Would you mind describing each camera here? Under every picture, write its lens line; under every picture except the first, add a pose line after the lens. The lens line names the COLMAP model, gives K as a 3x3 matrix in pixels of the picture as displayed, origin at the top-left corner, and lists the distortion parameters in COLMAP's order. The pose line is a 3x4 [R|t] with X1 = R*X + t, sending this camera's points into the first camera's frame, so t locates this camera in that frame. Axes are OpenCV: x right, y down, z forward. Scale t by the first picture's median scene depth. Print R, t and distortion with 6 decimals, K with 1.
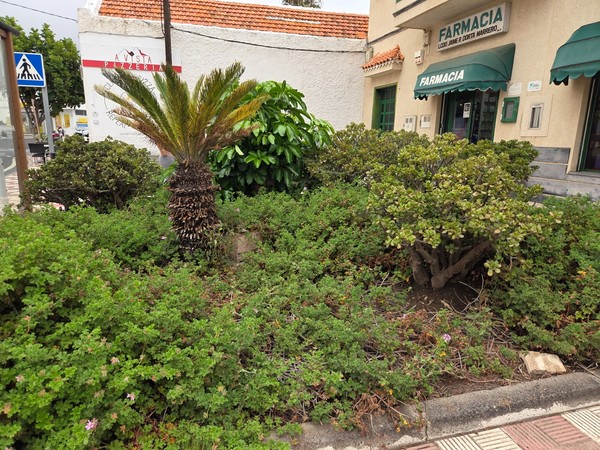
lens RADIAL K [[403.2, 0, 300.0], [0, 403.2, 224.0], [0, 0, 1]] dist [0.051561, -0.035095]
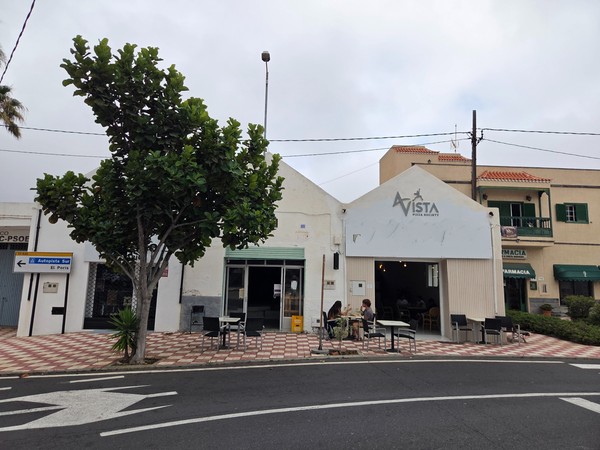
lens RADIAL K [[403.2, 0, 289.1], [0, 403.2, 221.4], [0, 0, 1]] dist [0.051561, -0.035095]
pose [[0.253447, 0.134575, 0.957943, -2.544985], [0.186652, 0.964864, -0.184931, -0.464127], [-0.949171, 0.225672, 0.219423, 1.753407]]
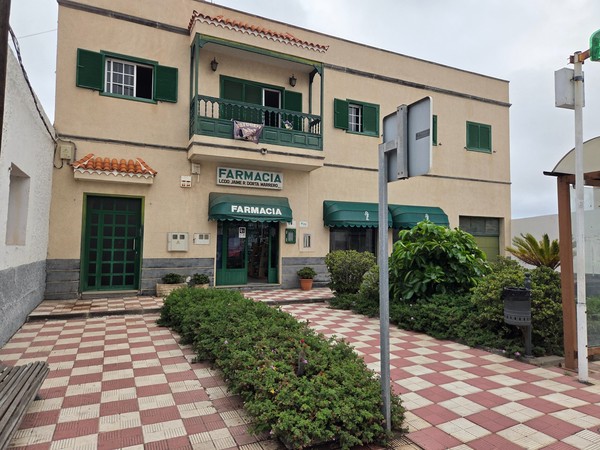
lens RADIAL K [[403.2, 0, 296.6], [0, 403.2, 227.4], [0, 0, 1]] dist [0.051561, -0.035095]
pose [[-0.139486, 0.034533, 0.989622, -1.015589], [0.204698, 0.978811, -0.005304, -0.275309], [-0.968836, 0.201833, -0.143600, 1.106832]]
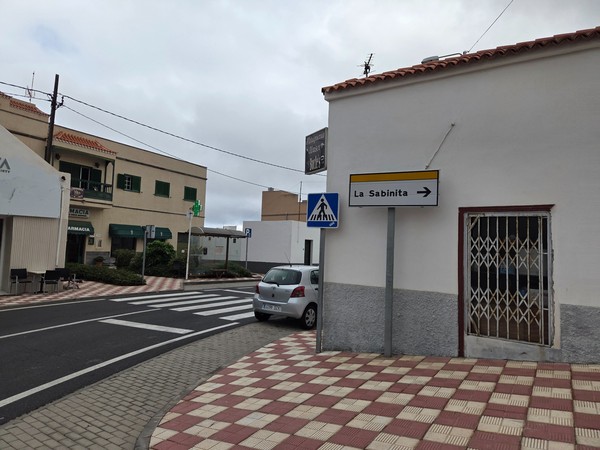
lens RADIAL K [[403.2, 0, 295.5], [0, 403.2, 223.1], [0, 0, 1]] dist [0.051561, -0.035095]
pose [[-0.674437, 0.009057, 0.738277, -2.837476], [0.113779, 0.989256, 0.091804, -0.496829], [-0.729513, 0.145916, -0.668221, 1.831297]]
